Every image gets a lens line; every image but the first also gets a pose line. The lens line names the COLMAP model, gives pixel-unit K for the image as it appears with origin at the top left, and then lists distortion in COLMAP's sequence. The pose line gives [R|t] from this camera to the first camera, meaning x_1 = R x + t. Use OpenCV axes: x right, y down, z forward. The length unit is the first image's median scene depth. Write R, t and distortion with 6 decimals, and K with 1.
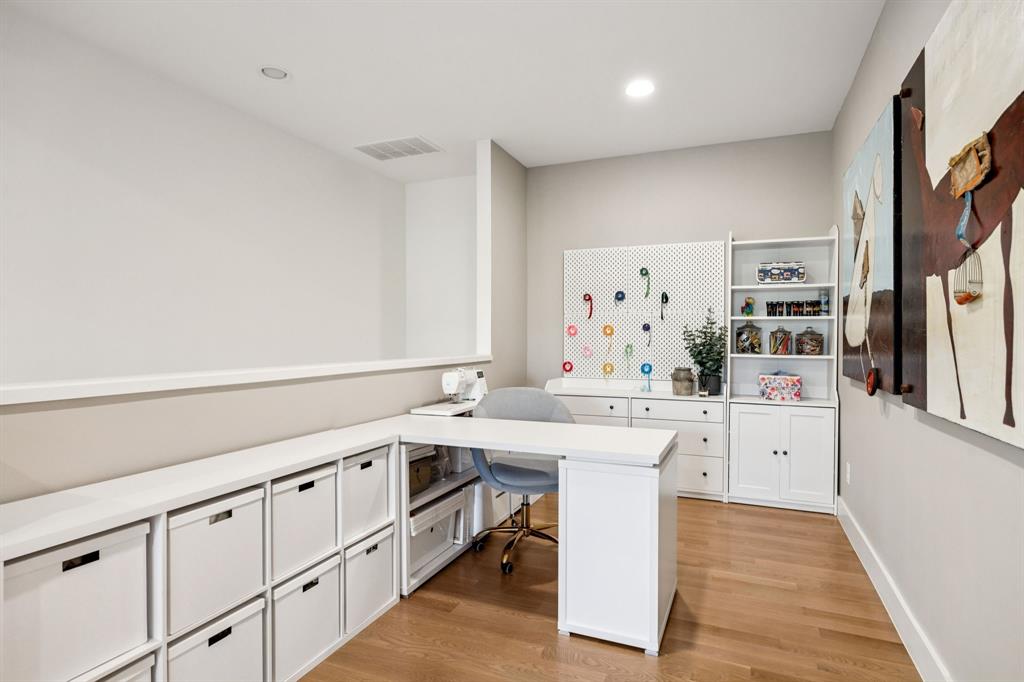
lens RADIAL K [[533.3, 0, 512.3], [0, 533.3, 343.1], [0, 0, 1]] dist [-0.013450, 0.000062]
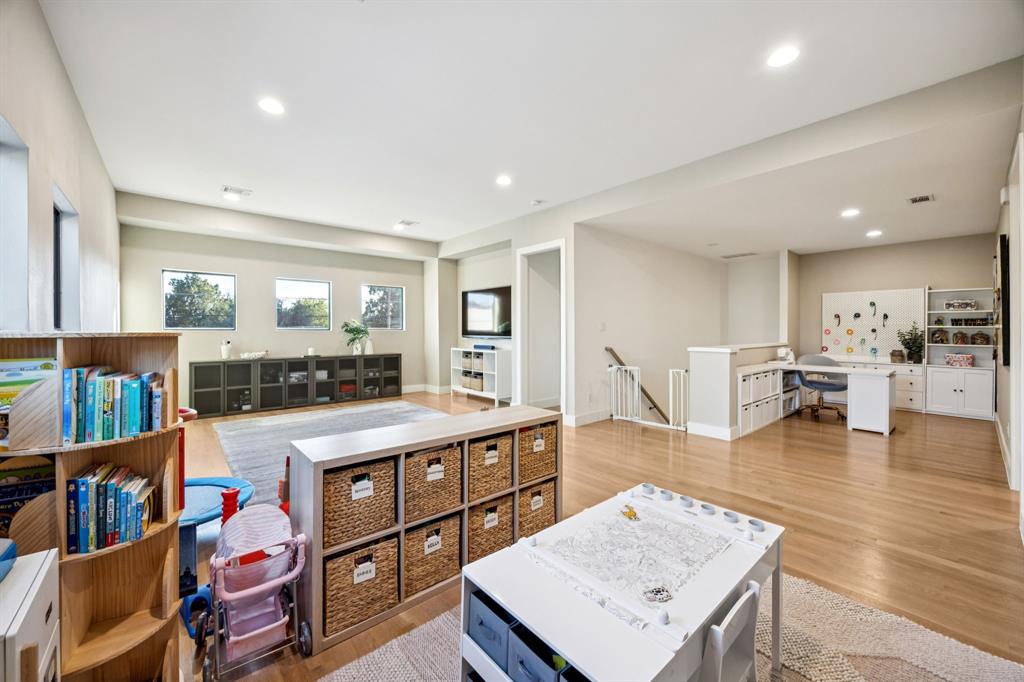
lens RADIAL K [[400.4, 0, 515.1], [0, 400.4, 331.1], [0, 0, 1]] dist [0.001560, 0.000138]
pose [[0.902059, 0.002491, -0.431605, -0.372570], [-0.006468, 0.999949, -0.007747, -0.006988], [0.431564, 0.009779, 0.902030, -1.125090]]
